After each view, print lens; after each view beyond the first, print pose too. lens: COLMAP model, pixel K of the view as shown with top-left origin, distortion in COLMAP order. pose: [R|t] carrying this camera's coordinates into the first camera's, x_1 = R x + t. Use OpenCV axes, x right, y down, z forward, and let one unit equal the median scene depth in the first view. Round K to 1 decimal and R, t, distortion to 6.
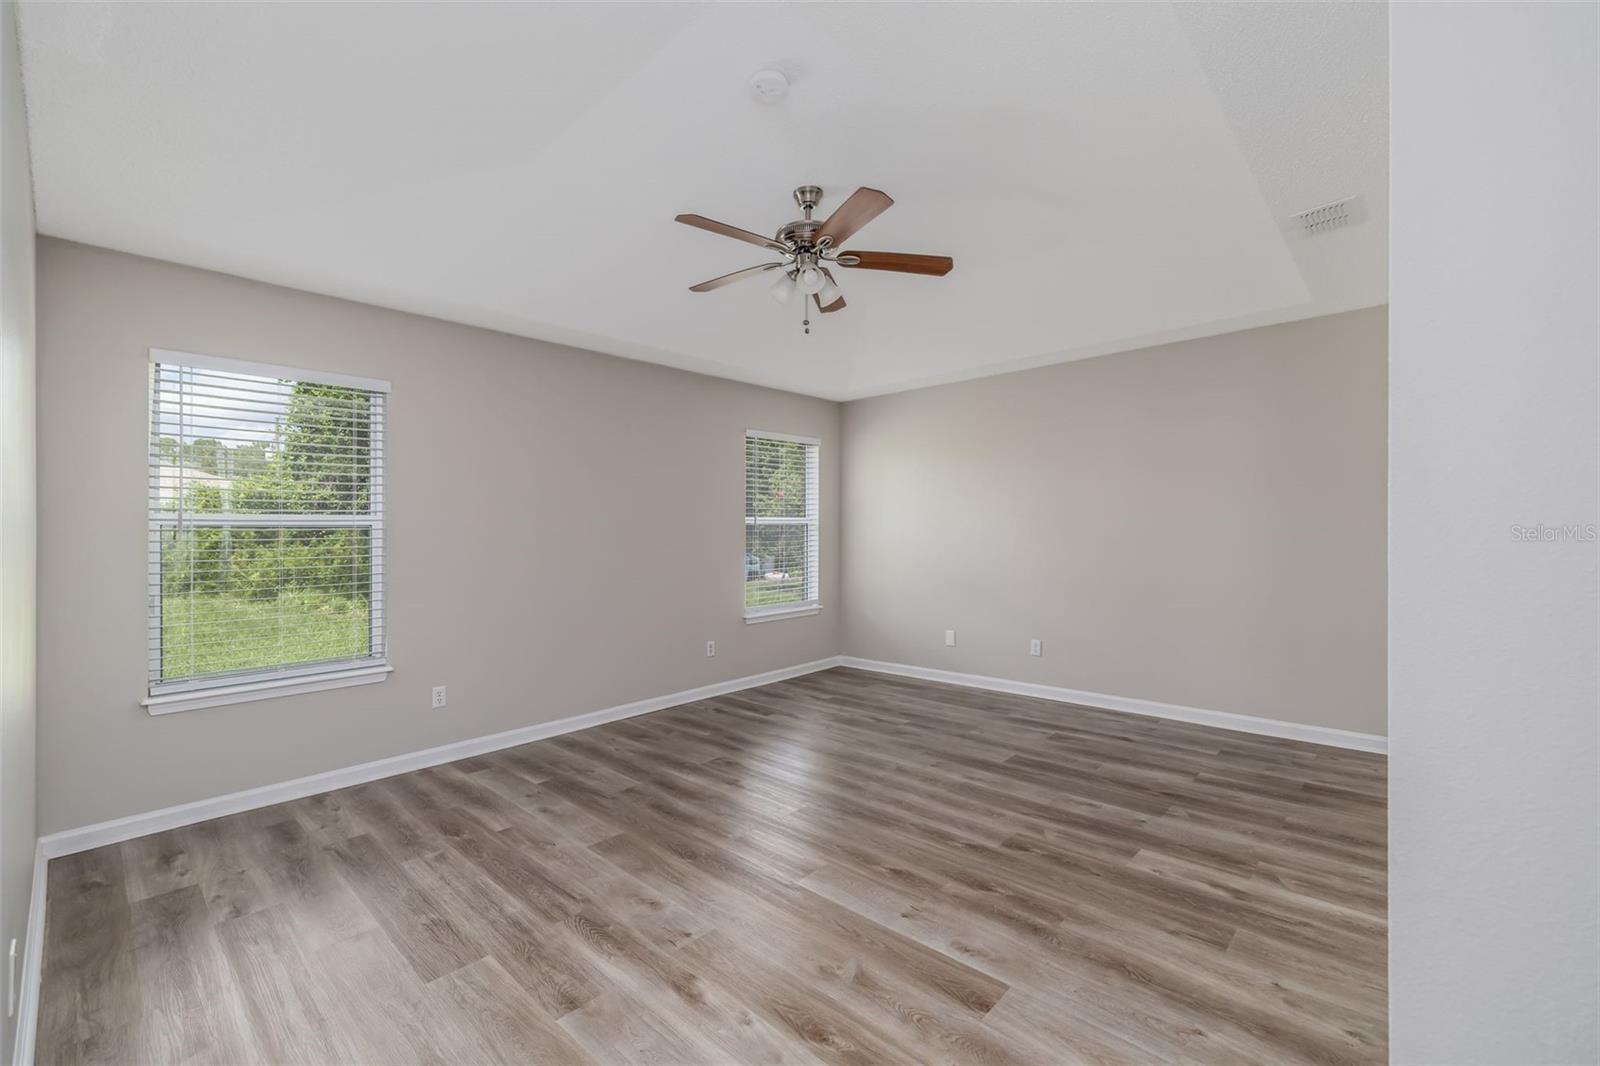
lens RADIAL K [[677.5, 0, 799.4], [0, 677.5, 532.2], [0, 0, 1]] dist [-0.000949, 0.000450]
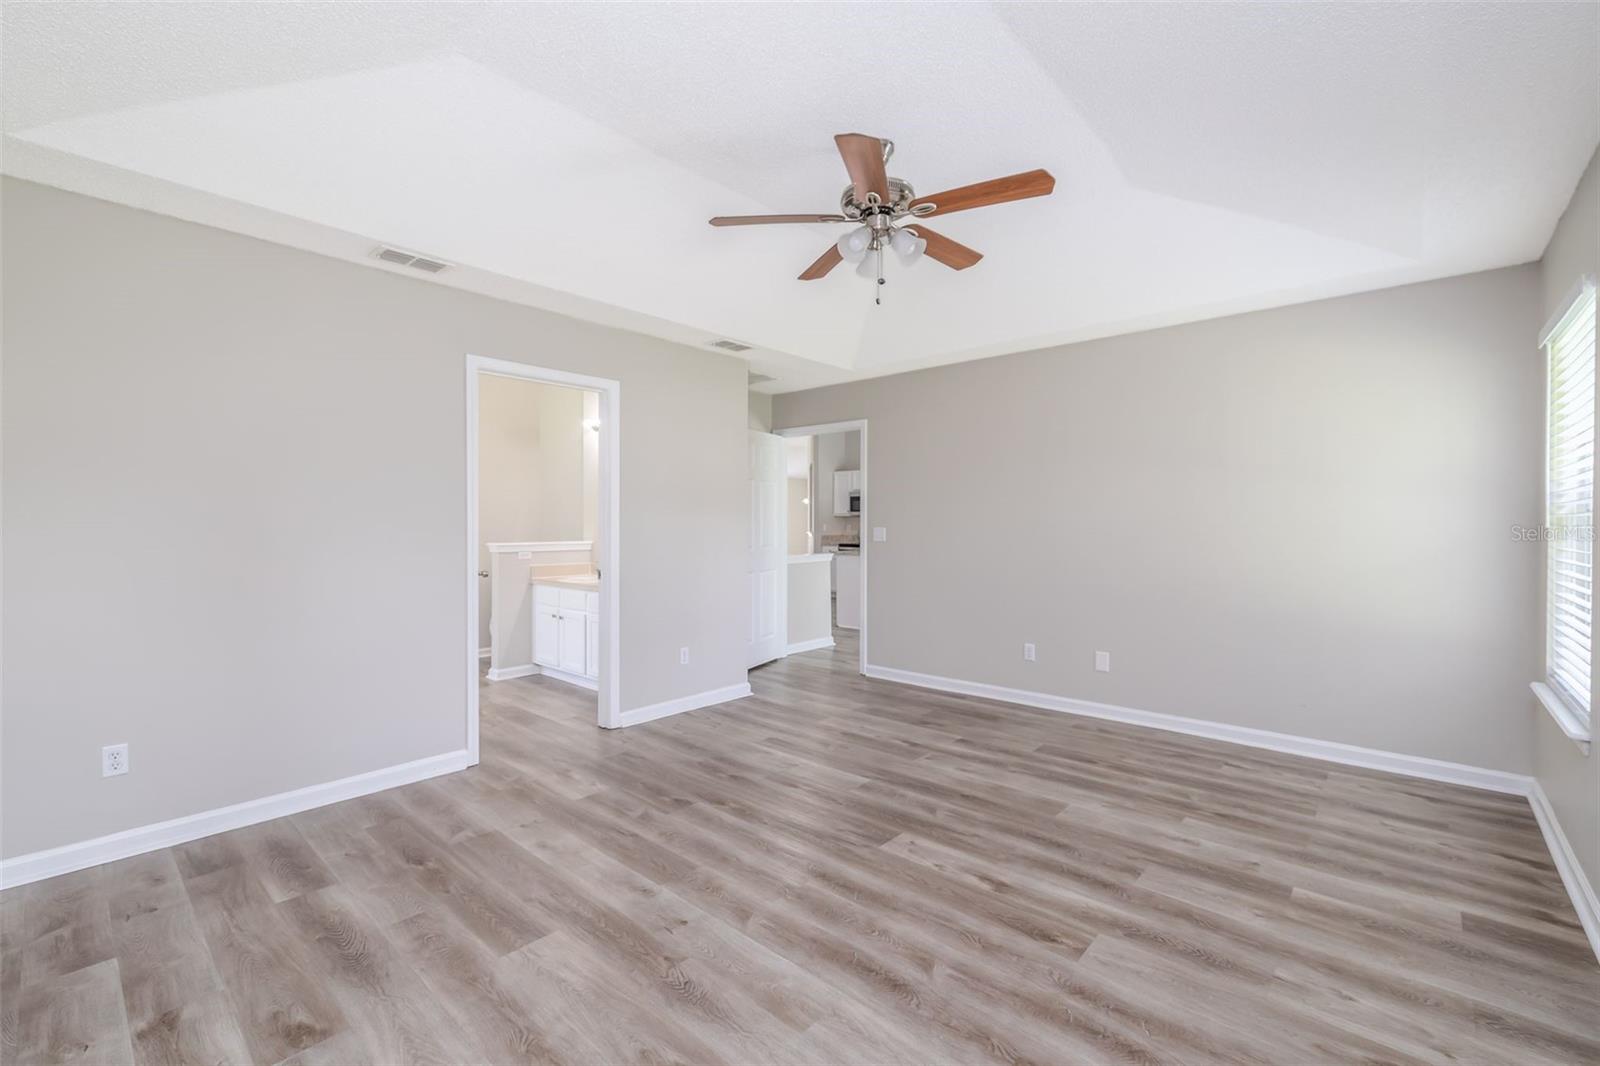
lens RADIAL K [[677.5, 0, 798.1], [0, 677.5, 528.2], [0, 0, 1]] dist [-0.000949, 0.000450]
pose [[-0.999806, 0.011619, -0.015933, 0.126142], [0.011502, 0.999906, 0.007473, 0.004708], [0.016018, 0.007288, -0.999845, 1.900339]]
